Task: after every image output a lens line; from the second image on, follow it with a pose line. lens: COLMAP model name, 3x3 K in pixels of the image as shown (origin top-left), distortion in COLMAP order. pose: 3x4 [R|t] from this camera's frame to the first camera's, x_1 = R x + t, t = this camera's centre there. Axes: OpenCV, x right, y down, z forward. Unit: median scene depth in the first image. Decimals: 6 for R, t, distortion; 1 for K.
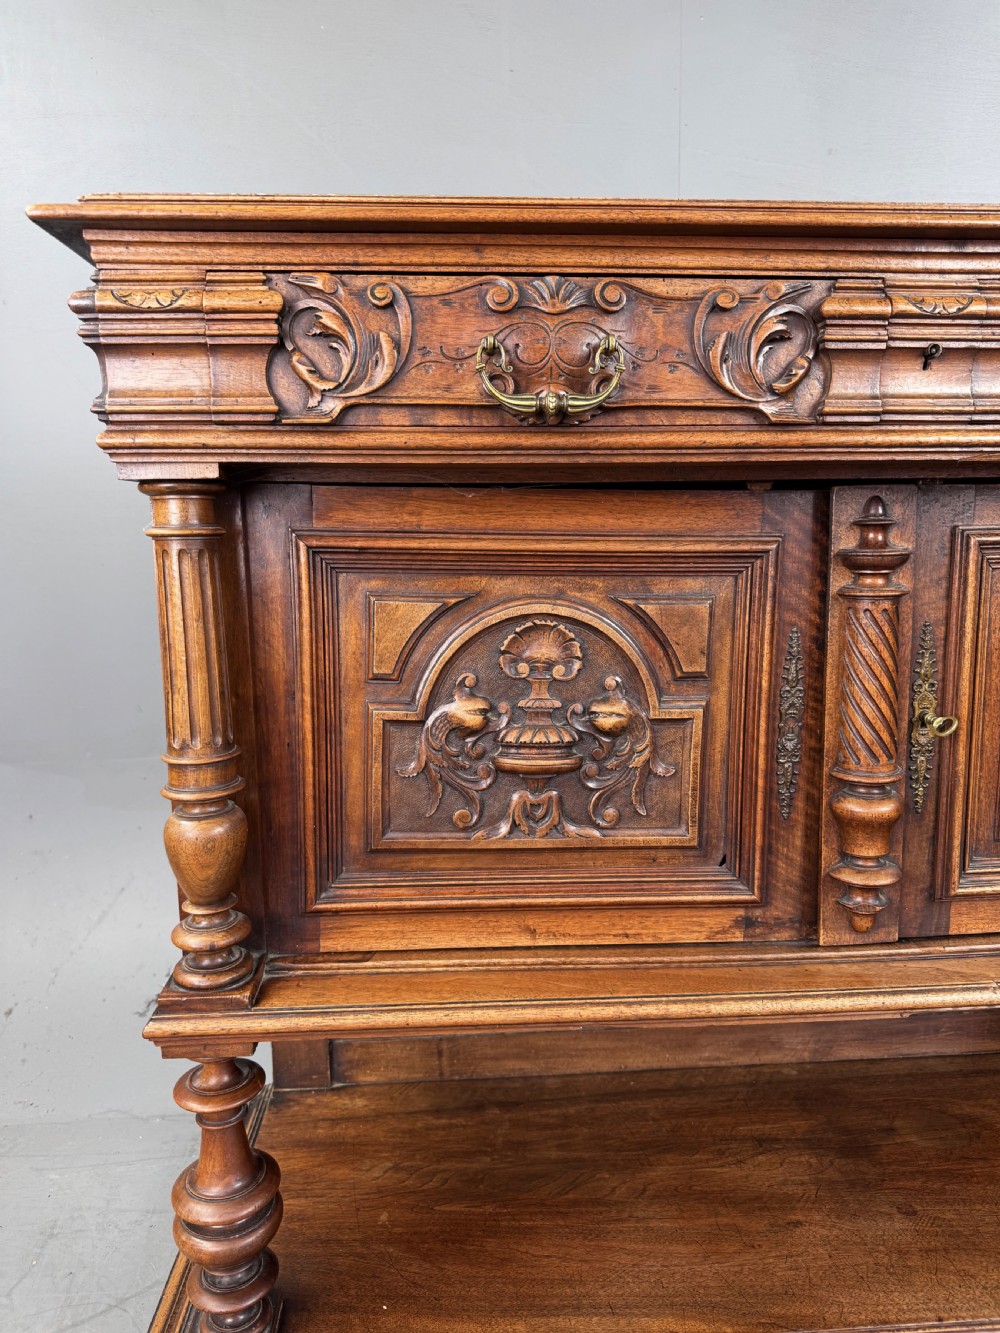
lens RADIAL K [[934.8, 0, 502.8], [0, 934.8, 664.5], [0, 0, 1]] dist [0.088419, -0.153731]
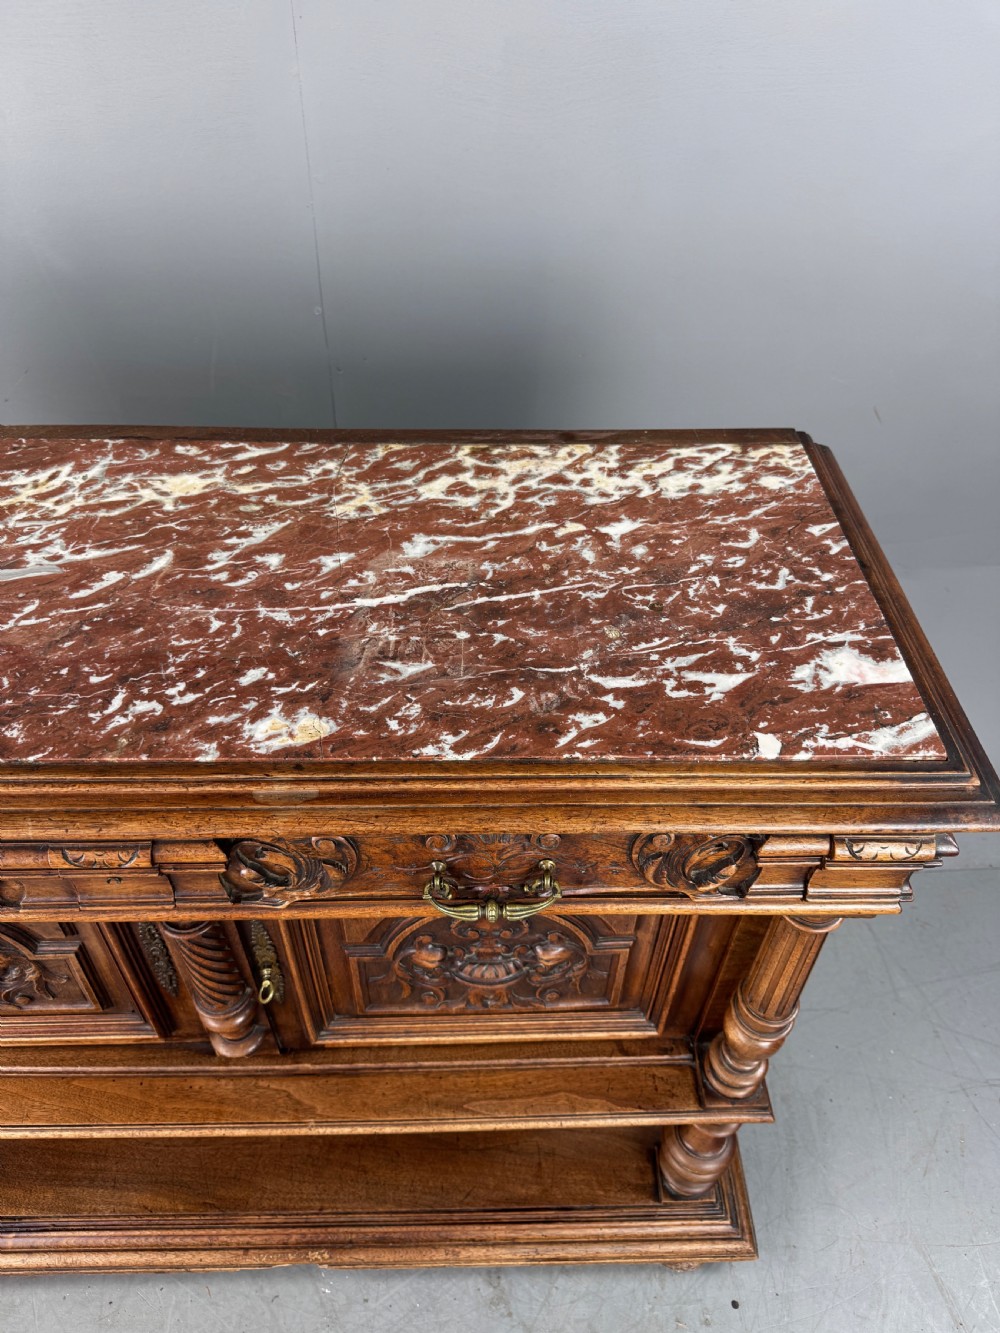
lens RADIAL K [[934.8, 0, 502.8], [0, 934.8, 664.5], [0, 0, 1]] dist [0.088419, -0.153731]
pose [[0.998610, 0.052548, 0.004061, 0.728256], [-0.045077, 0.811620, 0.582445, -0.956465], [0.027311, -0.581818, 0.812860, 0.285404]]
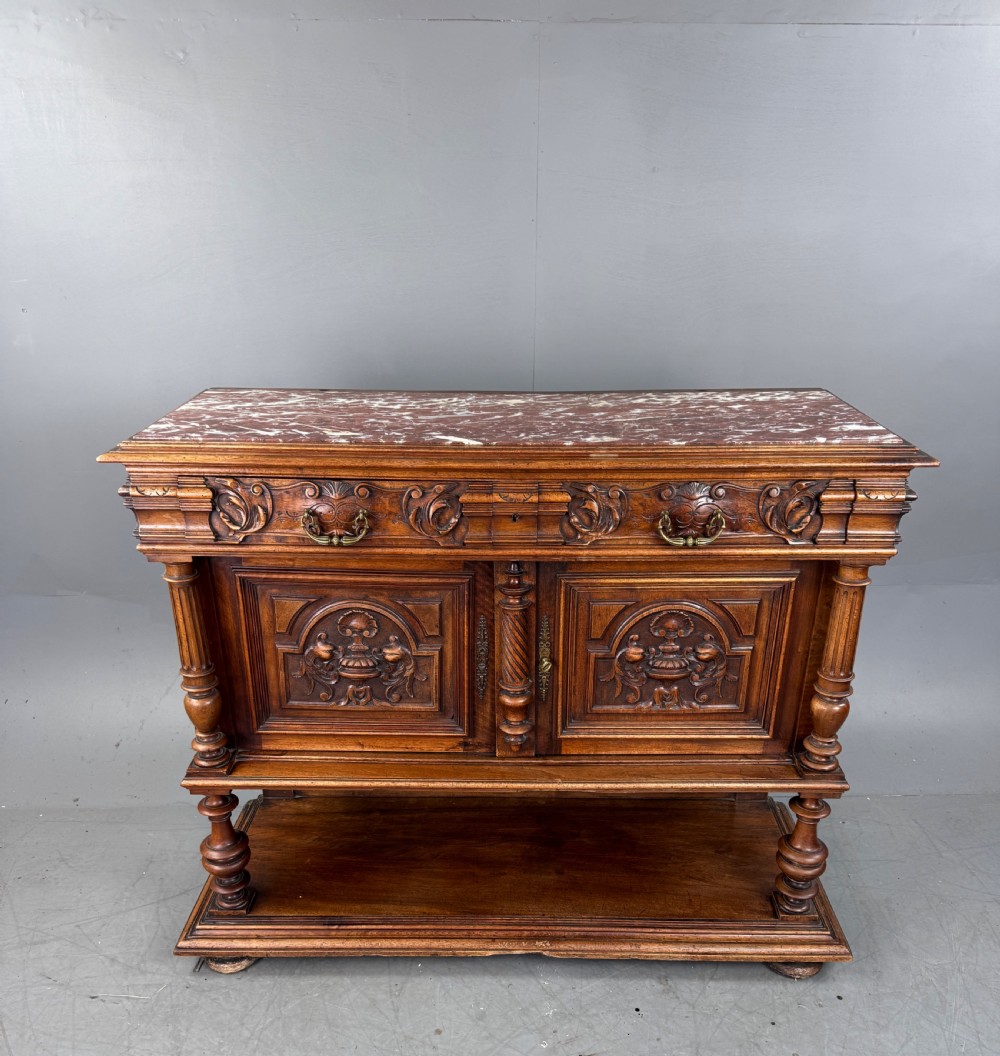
lens RADIAL K [[920.4, 0, 501.1], [0, 920.4, 670.3], [0, 0, 1]] dist [0.174783, -0.394072]
pose [[0.997301, 0.044877, -0.058103, 0.481487], [-0.024550, 0.949713, 0.312157, -0.563089], [0.069190, -0.309889, 0.948252, -0.954221]]
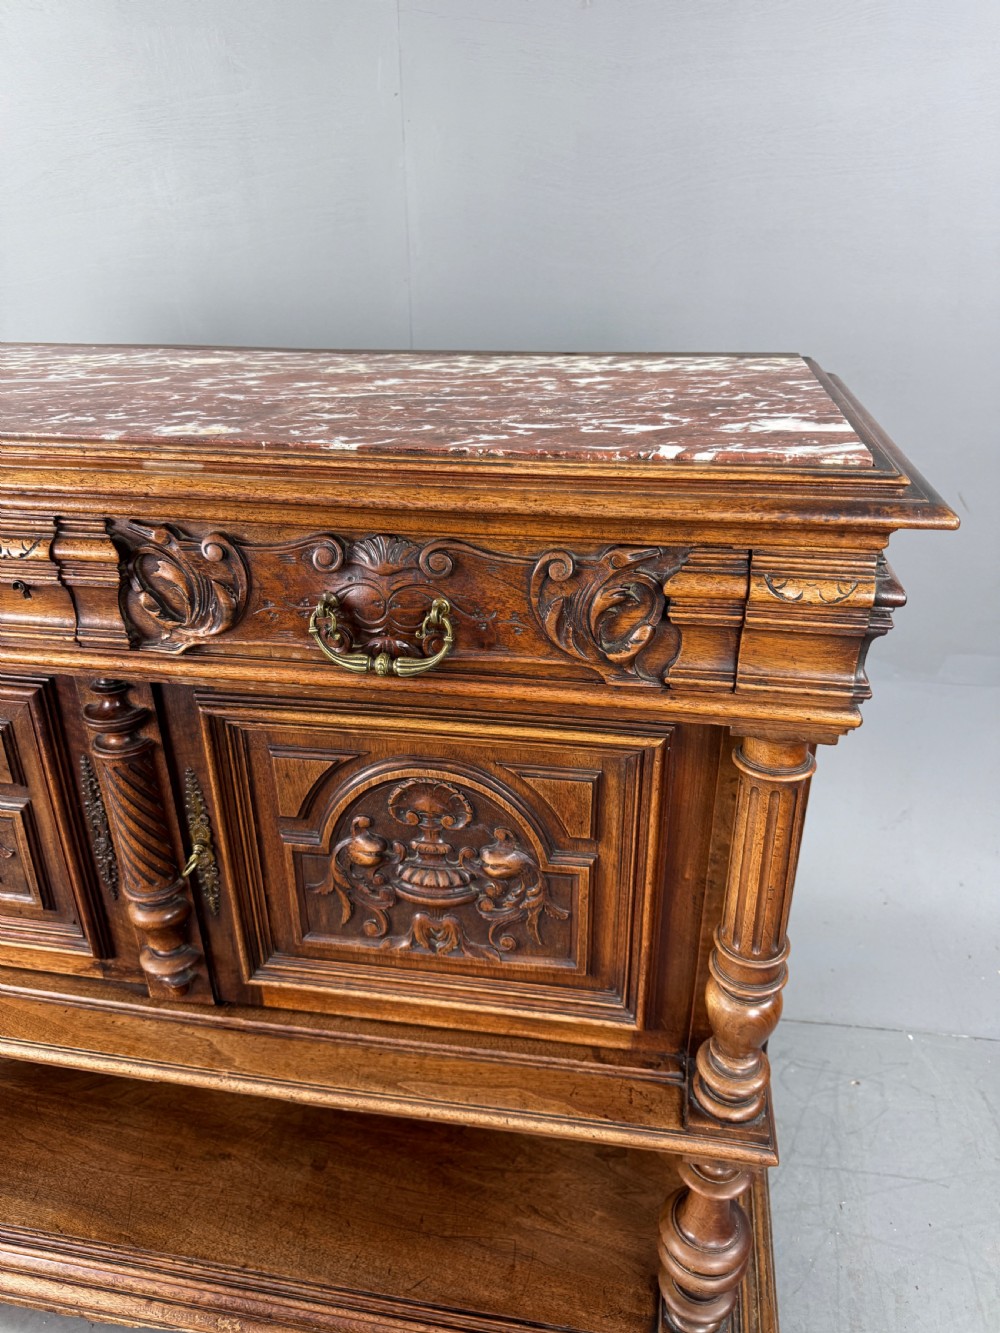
lens RADIAL K [[939.0, 0, 500.0], [0, 939.0, 666.5], [0, 0, 1]] dist [0.058200, -0.091199]
pose [[0.972961, 0.110127, -0.203023, 1.002505], [-0.042814, 0.949769, 0.310008, -0.502008], [0.226965, -0.292934, 0.928804, 0.132562]]
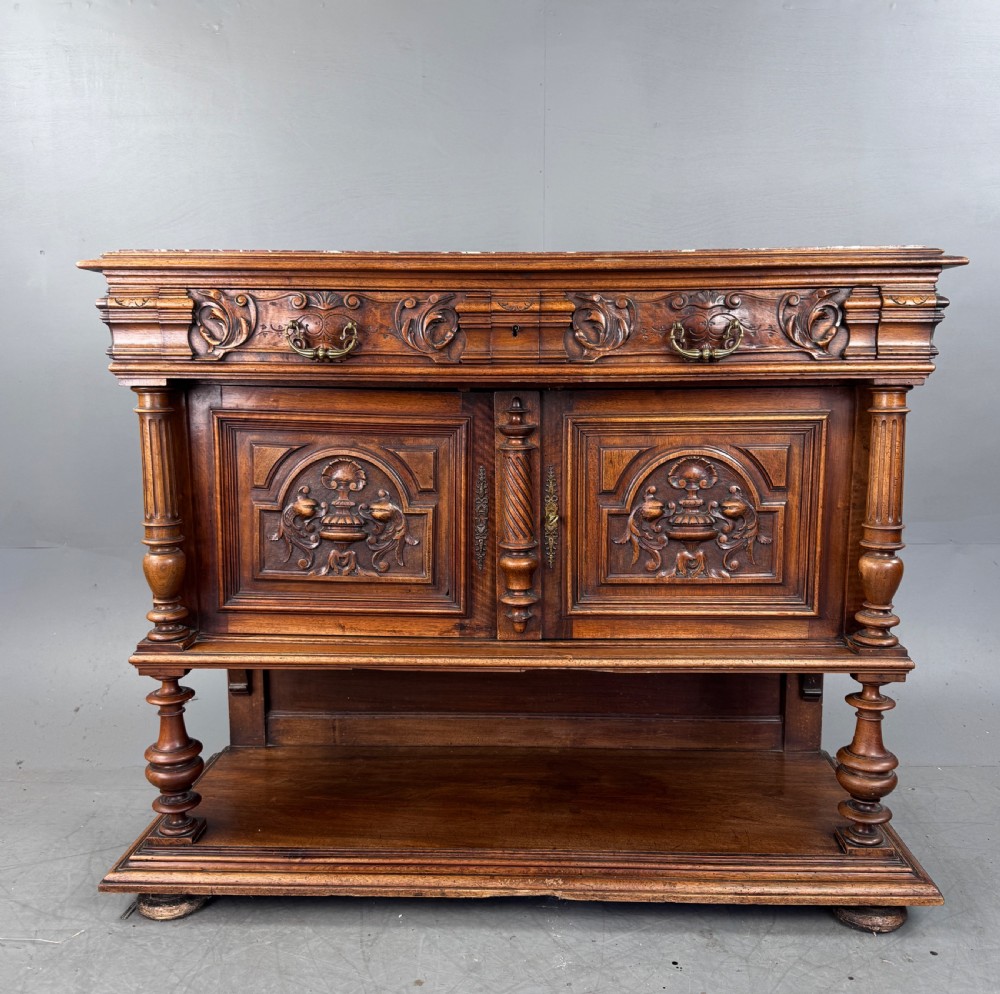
lens RADIAL K [[952.1, 0, 503.7], [0, 952.1, 517.9], [0, 0, 1]] dist [0.155020, -0.321499]
pose [[0.995479, 0.026023, -0.091351, 0.537090], [-0.024677, 0.999570, 0.015839, 0.033031], [0.091724, -0.013513, 0.995693, -0.881737]]
